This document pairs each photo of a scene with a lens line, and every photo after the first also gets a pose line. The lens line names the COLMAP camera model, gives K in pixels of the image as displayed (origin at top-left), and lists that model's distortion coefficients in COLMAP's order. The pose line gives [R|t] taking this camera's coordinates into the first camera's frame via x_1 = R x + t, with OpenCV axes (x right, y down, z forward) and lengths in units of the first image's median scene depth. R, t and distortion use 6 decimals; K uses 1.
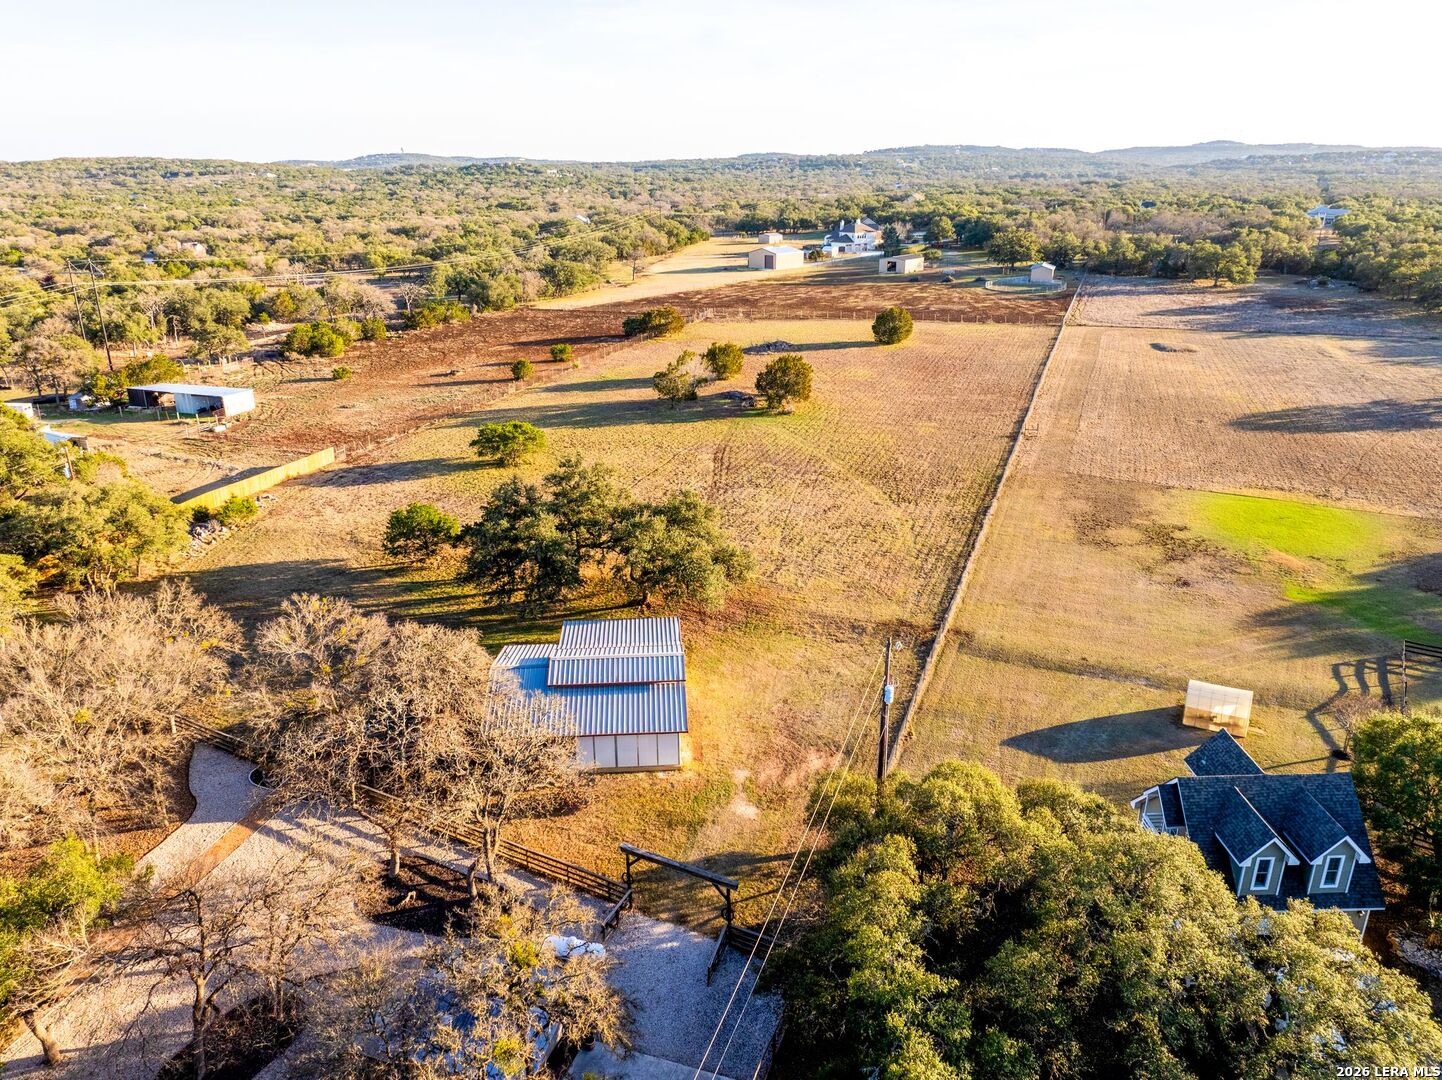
lens RADIAL K [[1015.0, 0, 718.5], [0, 1015.0, 531.6], [0, 0, 1]] dist [-0.032301, -0.008317]
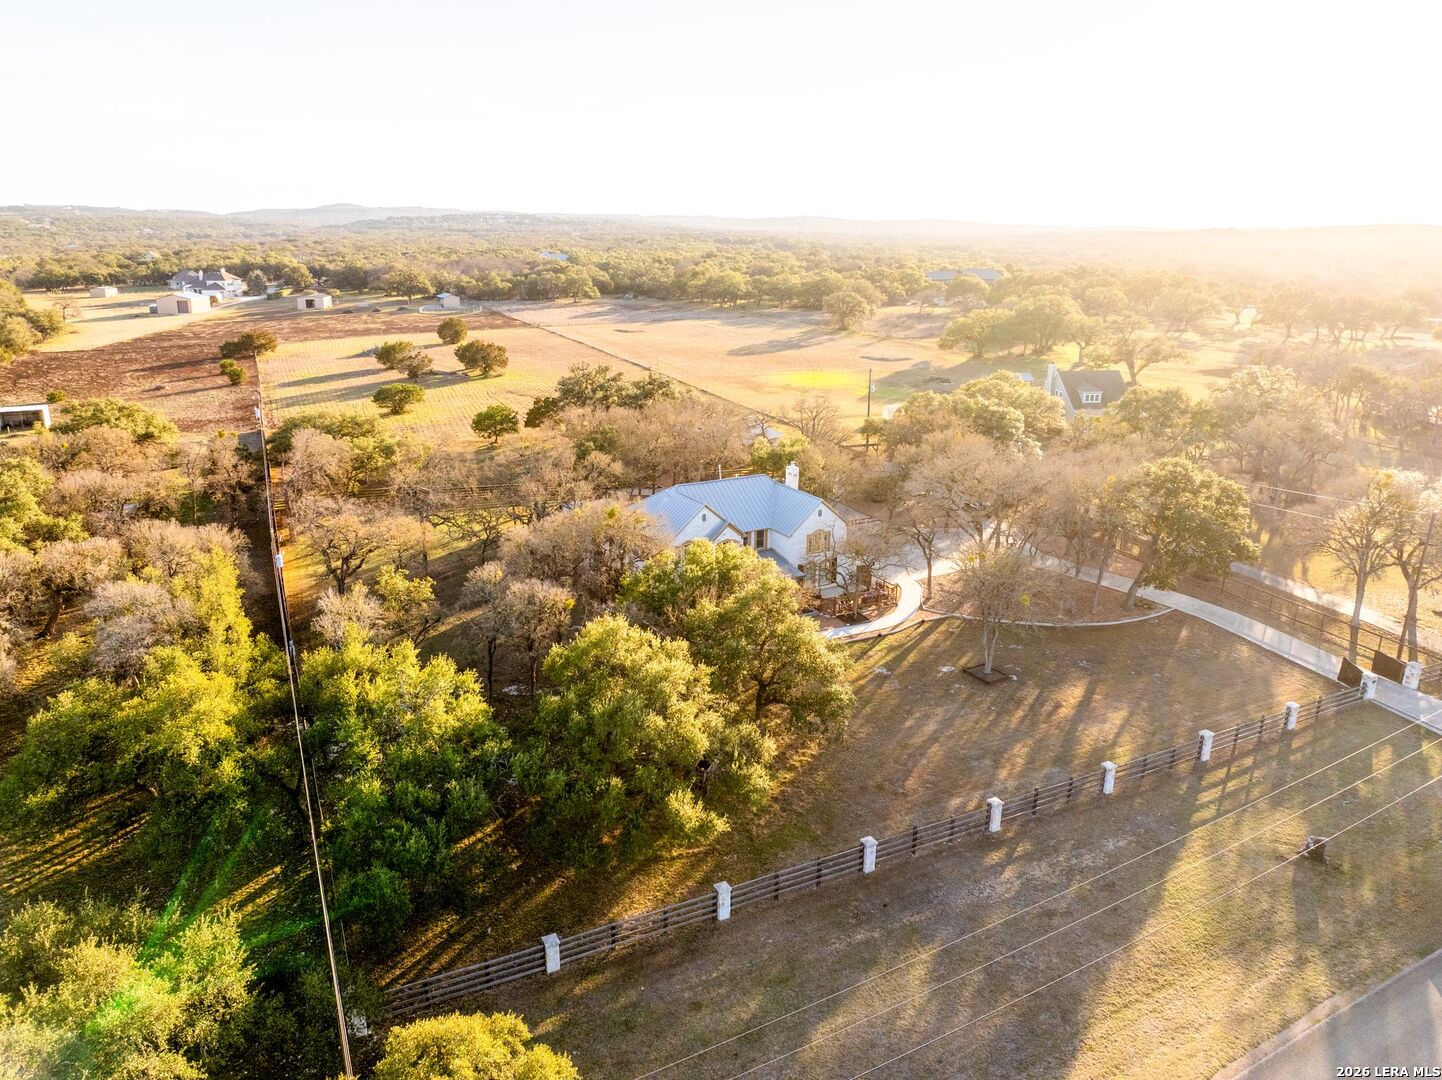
lens RADIAL K [[1015.0, 0, 718.5], [0, 1015.0, 531.6], [0, 0, 1]] dist [-0.032301, -0.008317]
pose [[0.701963, -0.190680, 0.686213, -0.523778], [0.229045, 0.972750, 0.035999, 0.084318], [-0.674378, 0.131904, 0.726509, -0.171485]]
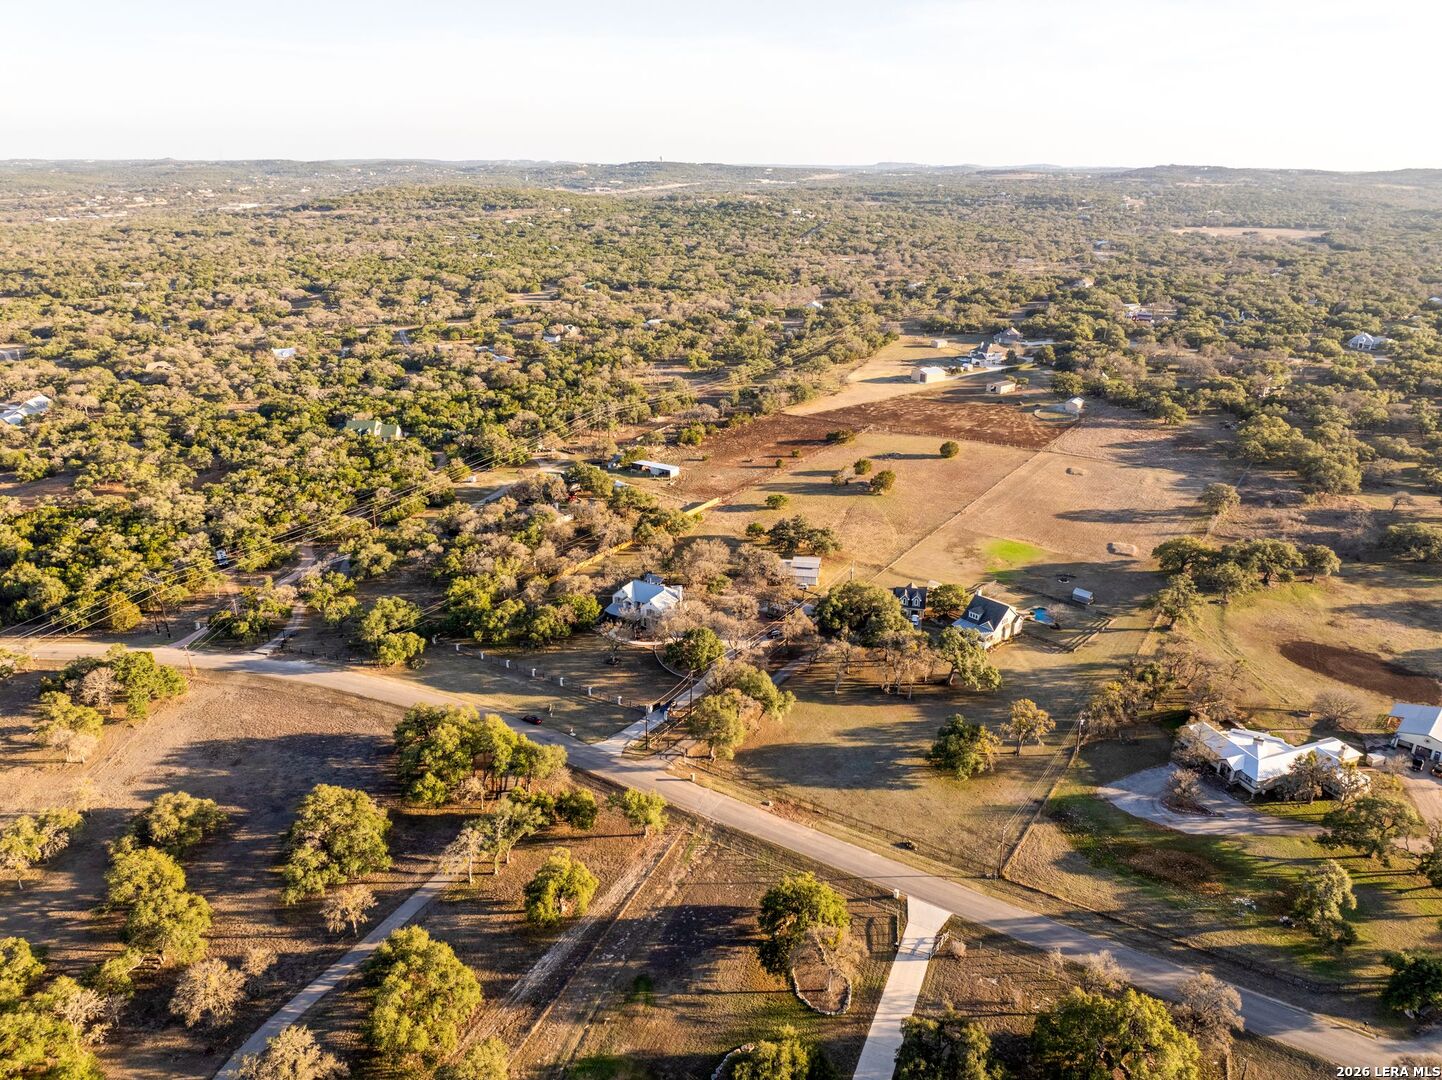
lens RADIAL K [[1015.0, 0, 718.5], [0, 1015.0, 531.6], [0, 0, 1]] dist [-0.032301, -0.008317]
pose [[0.974497, 0.089710, -0.205689, 0.144072], [-0.088305, 0.995965, 0.016019, -0.018578], [0.206296, 0.002553, 0.978486, -1.148439]]
